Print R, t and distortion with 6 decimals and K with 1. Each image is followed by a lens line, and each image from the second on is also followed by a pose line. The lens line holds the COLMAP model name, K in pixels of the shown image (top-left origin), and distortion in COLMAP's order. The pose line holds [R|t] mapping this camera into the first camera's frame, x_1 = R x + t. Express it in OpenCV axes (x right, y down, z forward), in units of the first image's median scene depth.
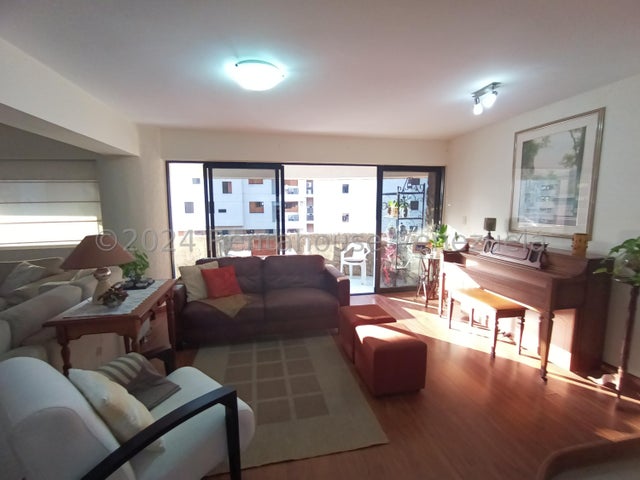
lens RADIAL K [[294.3, 0, 319.1], [0, 294.3, 239.1], [0, 0, 1]] dist [-0.004209, 0.004827]
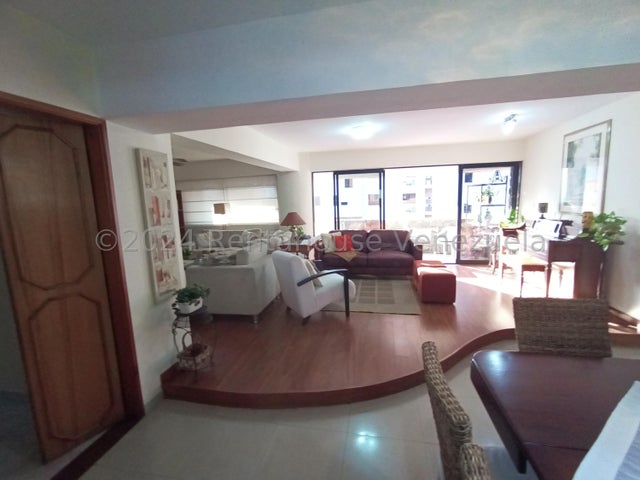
lens RADIAL K [[294.3, 0, 319.3], [0, 294.3, 237.4], [0, 0, 1]] dist [-0.004209, 0.004827]
pose [[0.920848, 0.025159, -0.389109, 0.198795], [-0.017551, 0.999579, 0.023094, 0.072372], [0.389527, -0.014437, 0.920902, -0.606944]]
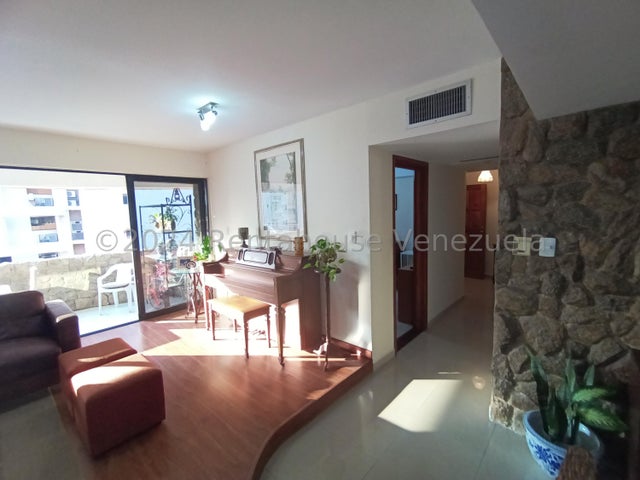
lens RADIAL K [[294.3, 0, 317.9], [0, 294.3, 239.4], [0, 0, 1]] dist [-0.004209, 0.004827]
pose [[0.800528, -0.082092, 0.593646, 0.166498], [0.101229, 0.994863, 0.001067, -0.002005], [-0.590684, 0.059240, 0.804726, -0.036201]]
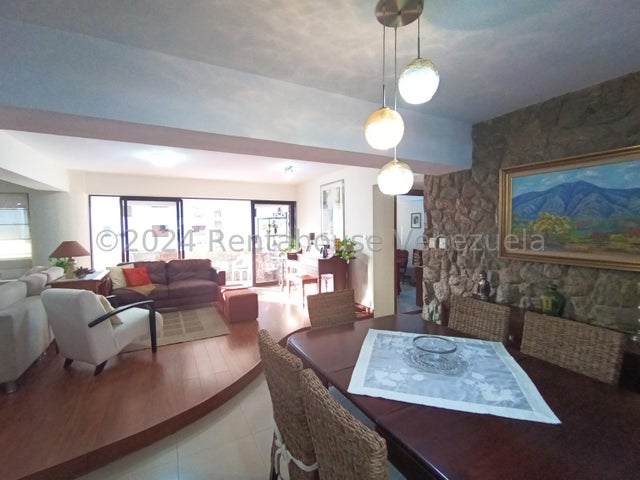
lens RADIAL K [[294.3, 0, 317.9], [0, 294.3, 237.9], [0, 0, 1]] dist [-0.004209, 0.004827]
pose [[0.959672, -0.018140, 0.280538, 0.139662], [0.041232, 0.996207, -0.076632, 0.099802], [-0.278083, 0.085109, 0.956779, -0.715566]]
